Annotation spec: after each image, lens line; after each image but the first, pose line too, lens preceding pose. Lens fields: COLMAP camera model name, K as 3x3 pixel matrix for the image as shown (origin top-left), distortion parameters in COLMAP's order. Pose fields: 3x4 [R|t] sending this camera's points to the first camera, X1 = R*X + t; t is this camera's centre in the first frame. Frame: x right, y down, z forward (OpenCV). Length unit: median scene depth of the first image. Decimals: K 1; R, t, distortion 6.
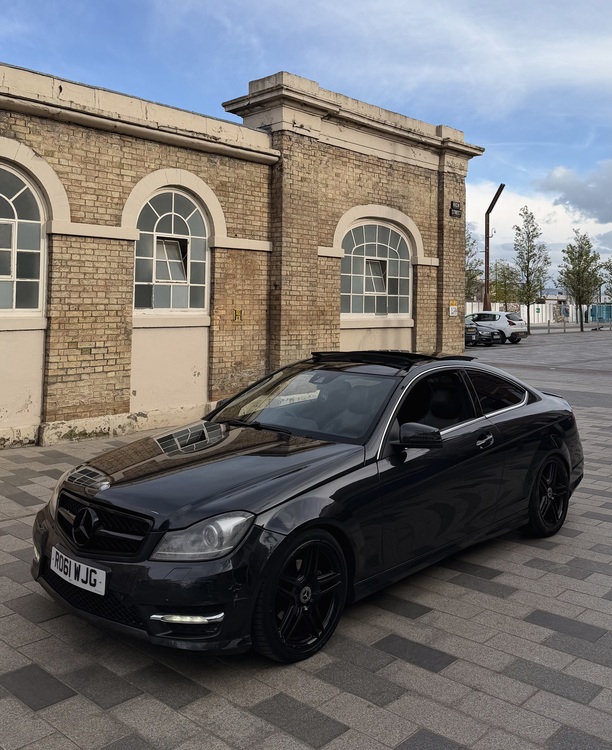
lens RADIAL K [[717.1, 0, 306.3], [0, 717.1, 374.5], [0, 0, 1]] dist [0.007246, 0.000000]
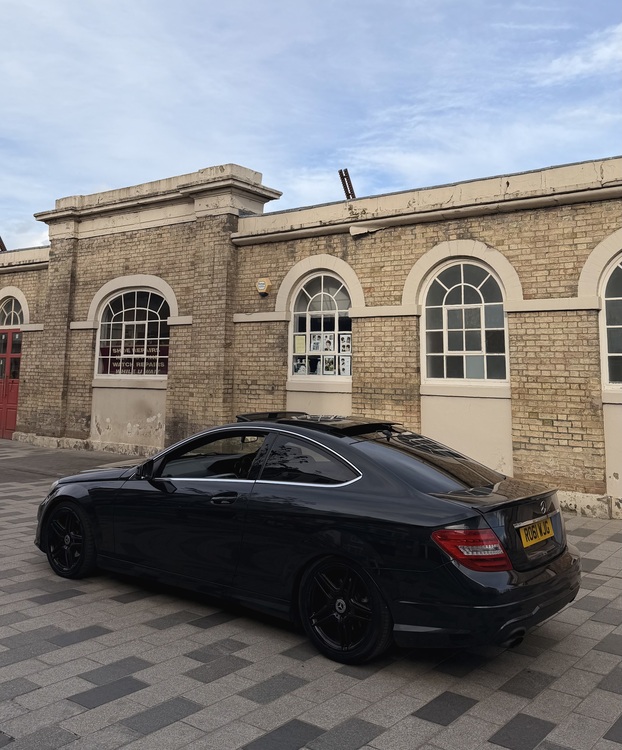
lens RADIAL K [[603.0, 0, 311.3], [0, 603.0, 373.7], [0, 0, 1]] dist [-0.013203, -0.000156]
pose [[0.149288, 0.001722, -0.988792, 0.506050], [-0.114890, 0.993255, -0.015616, -0.051398], [0.982096, 0.115934, 0.148479, 0.560639]]
